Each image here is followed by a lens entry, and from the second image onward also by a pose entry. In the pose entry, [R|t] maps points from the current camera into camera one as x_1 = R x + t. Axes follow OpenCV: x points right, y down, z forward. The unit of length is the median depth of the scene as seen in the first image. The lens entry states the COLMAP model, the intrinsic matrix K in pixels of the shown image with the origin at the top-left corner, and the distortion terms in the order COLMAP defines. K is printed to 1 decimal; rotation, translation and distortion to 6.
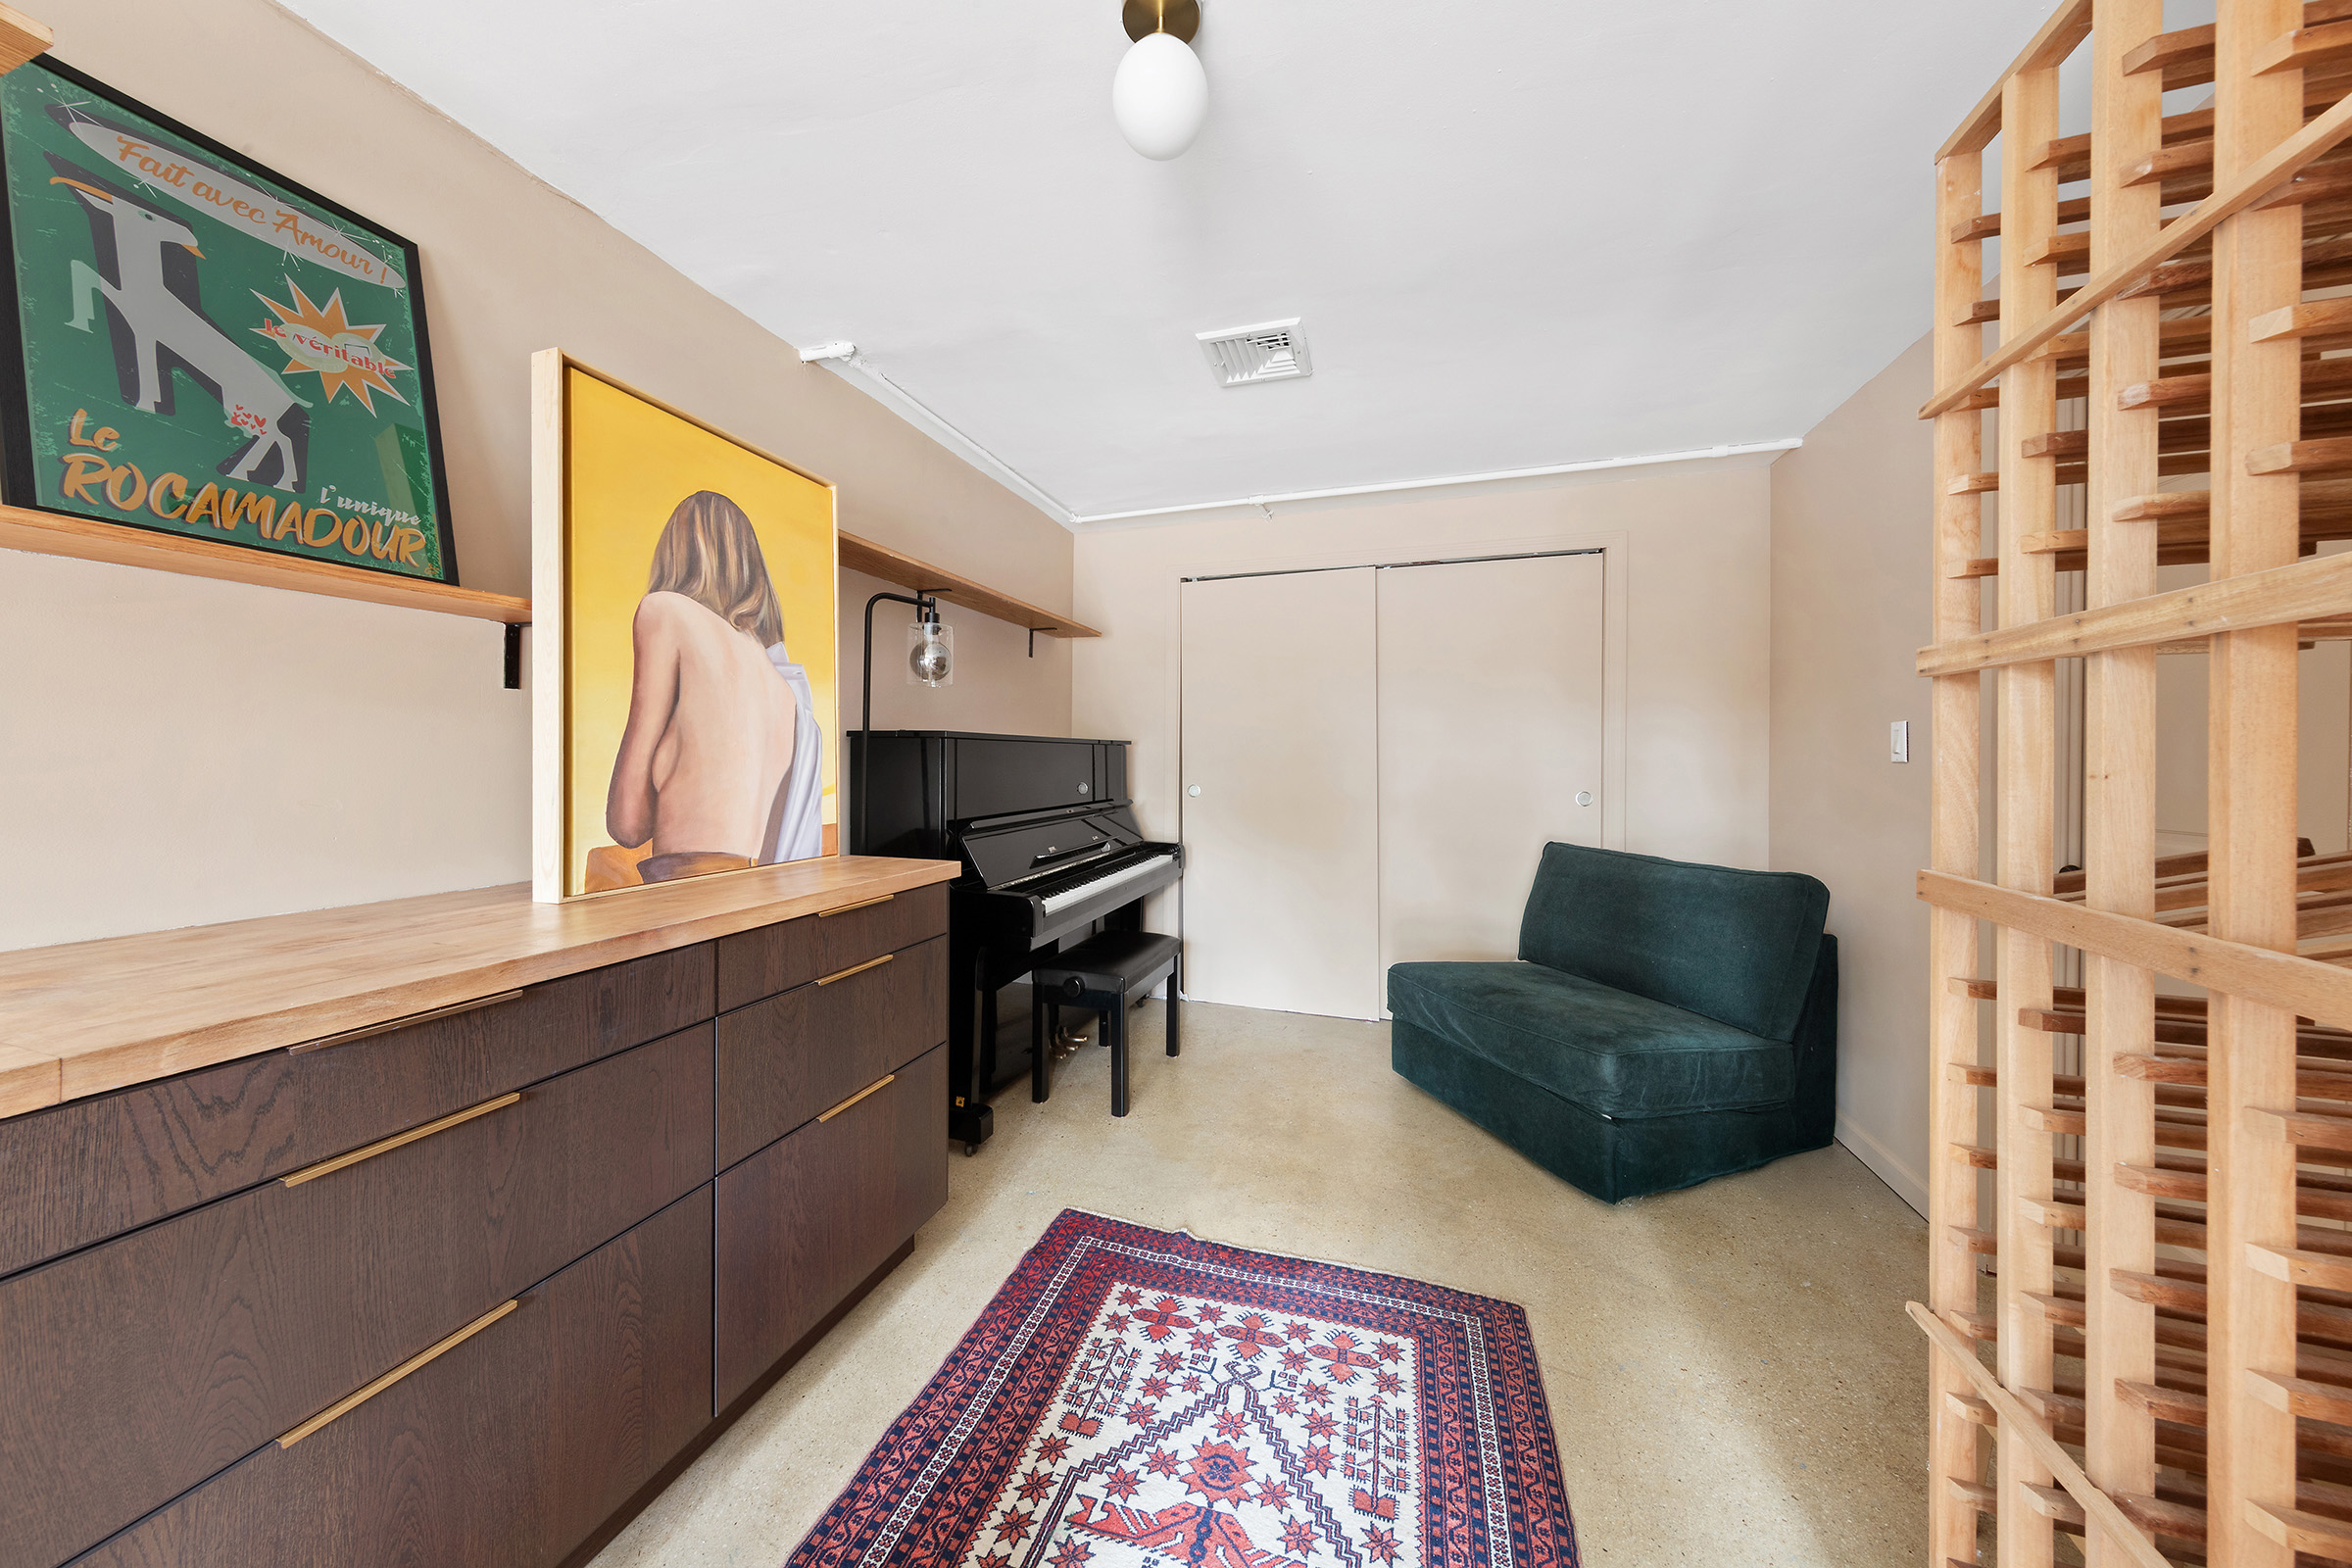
lens RADIAL K [[752.1, 0, 1177.8], [0, 752.1, 765.8], [0, 0, 1]] dist [-0.000522, -0.000022]
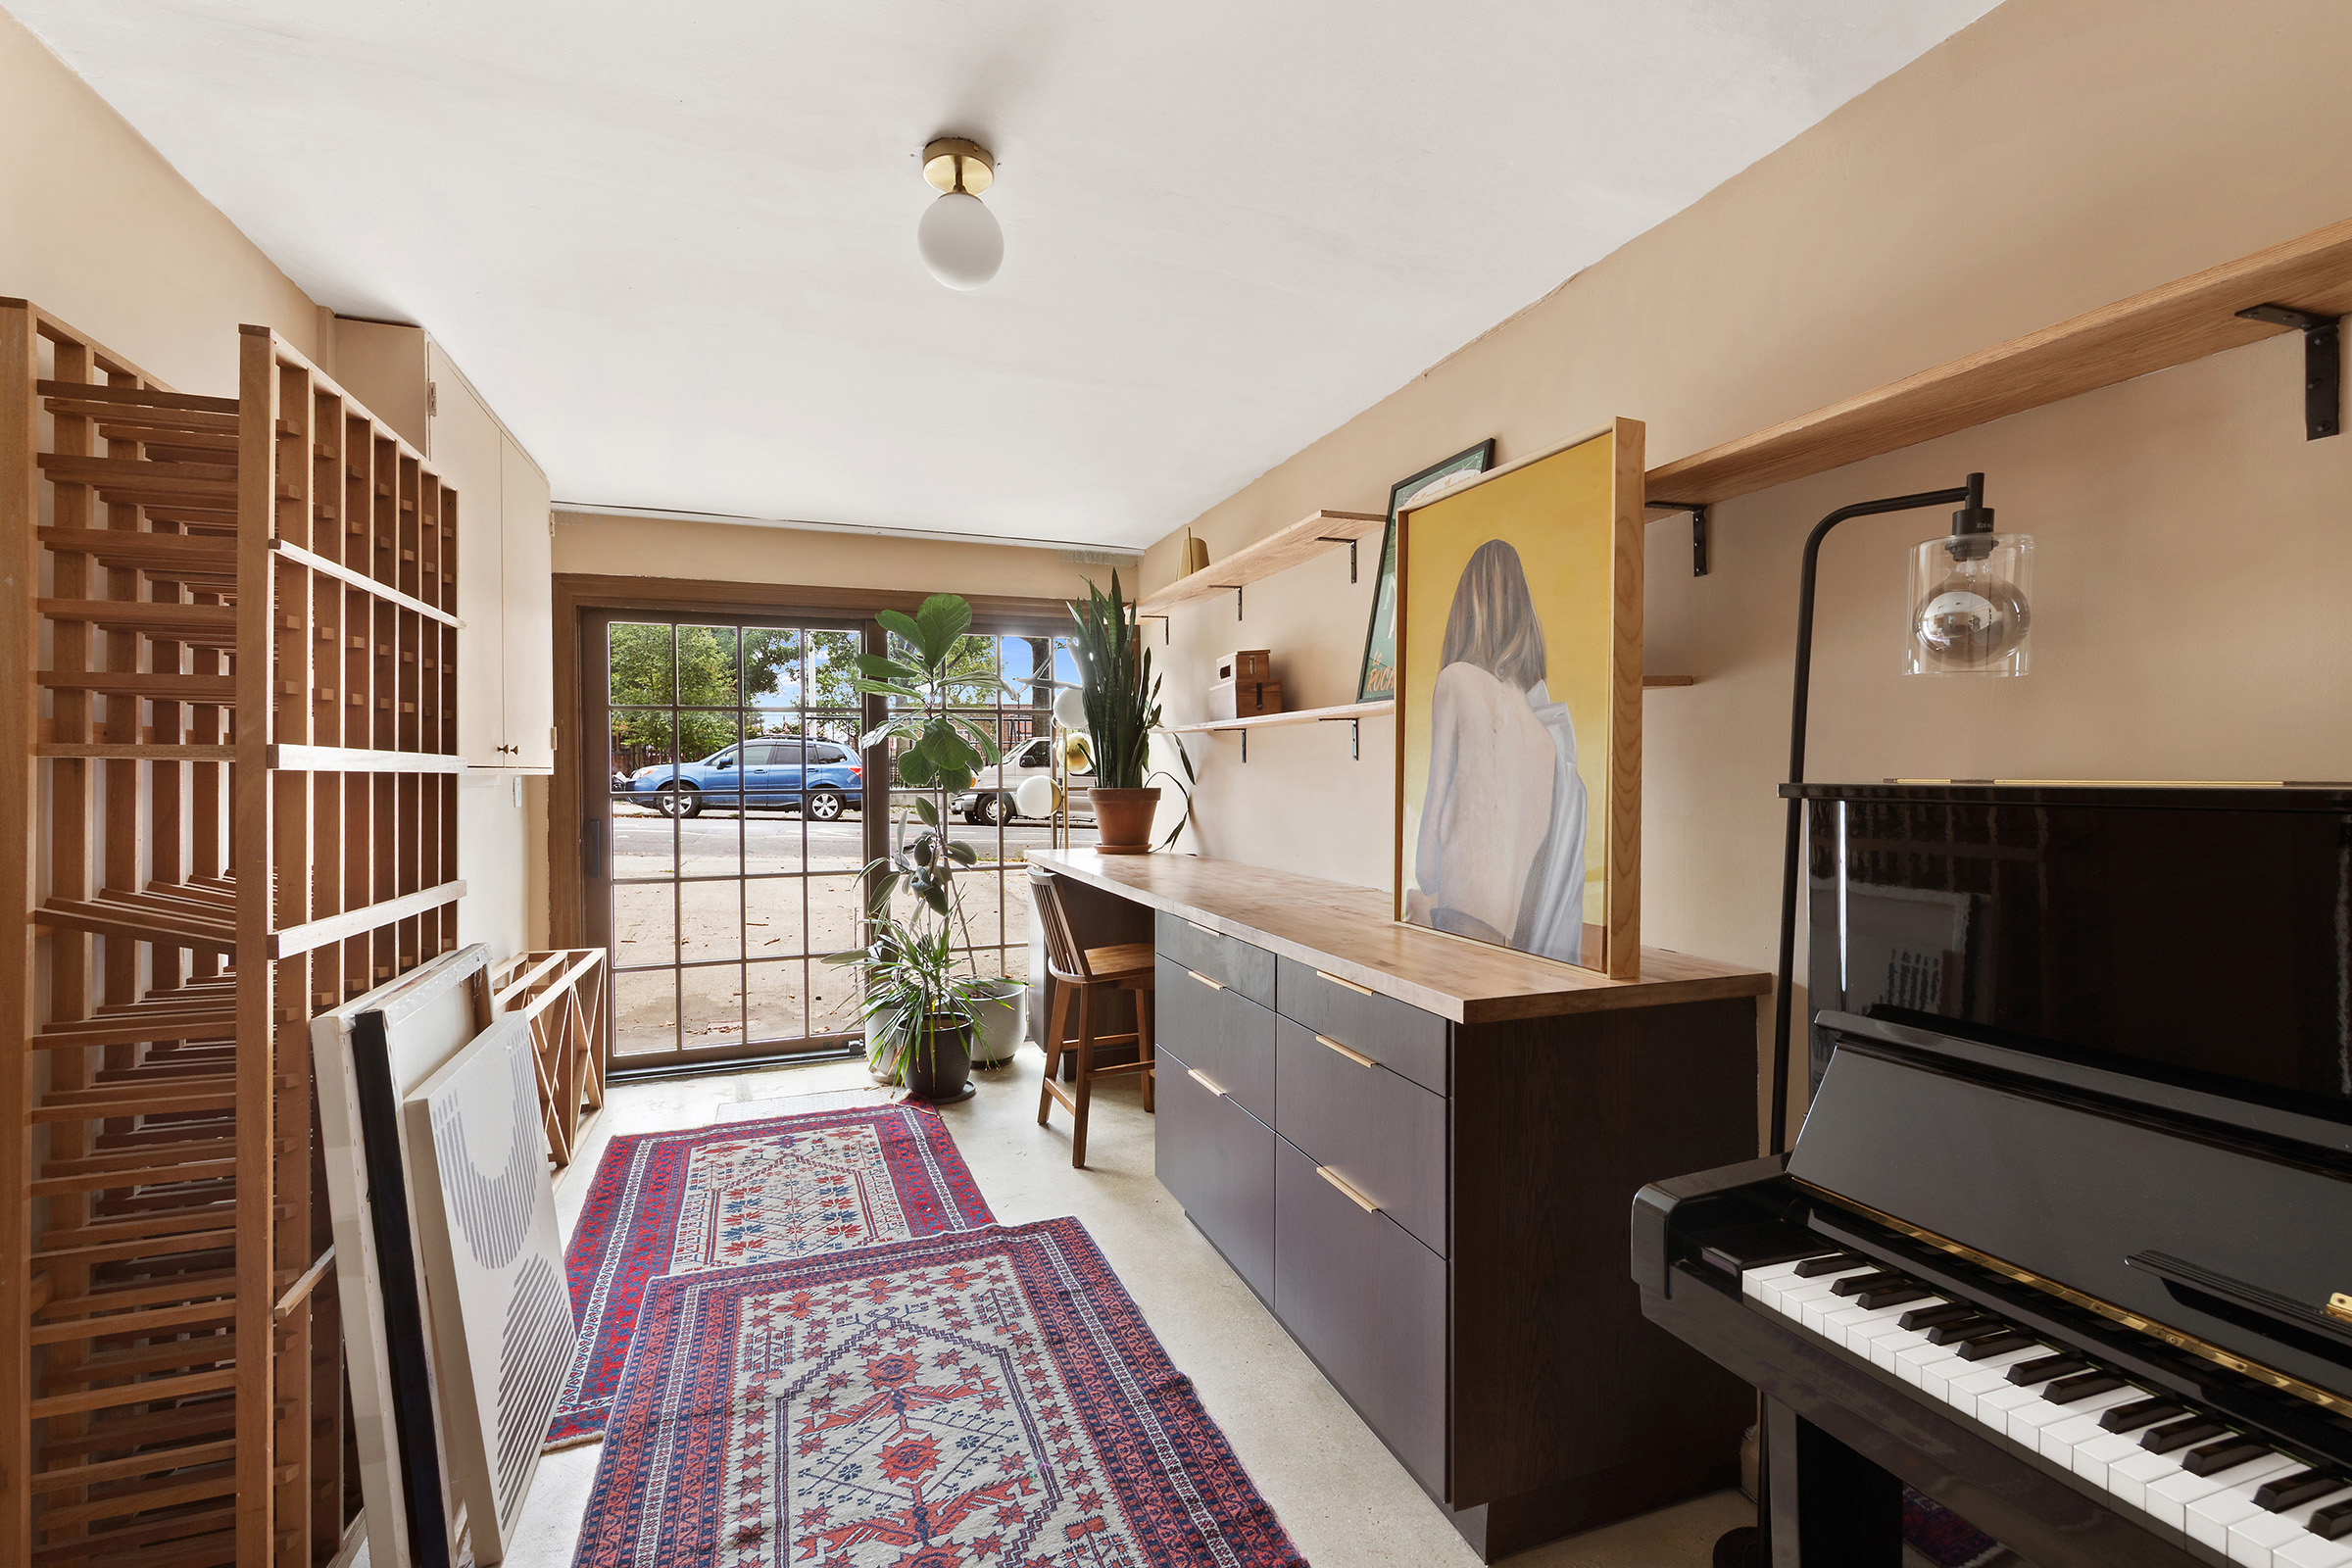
lens RADIAL K [[1035.4, 0, 1175.5], [0, 1035.4, 774.8], [0, 0, 1]] dist [0.001180, 0.000041]
pose [[-0.787413, 0.000756, -0.616425, 0.576320], [-0.004590, 0.999964, 0.007089, -0.088325], [0.616408, 0.008412, -0.787382, 2.048228]]
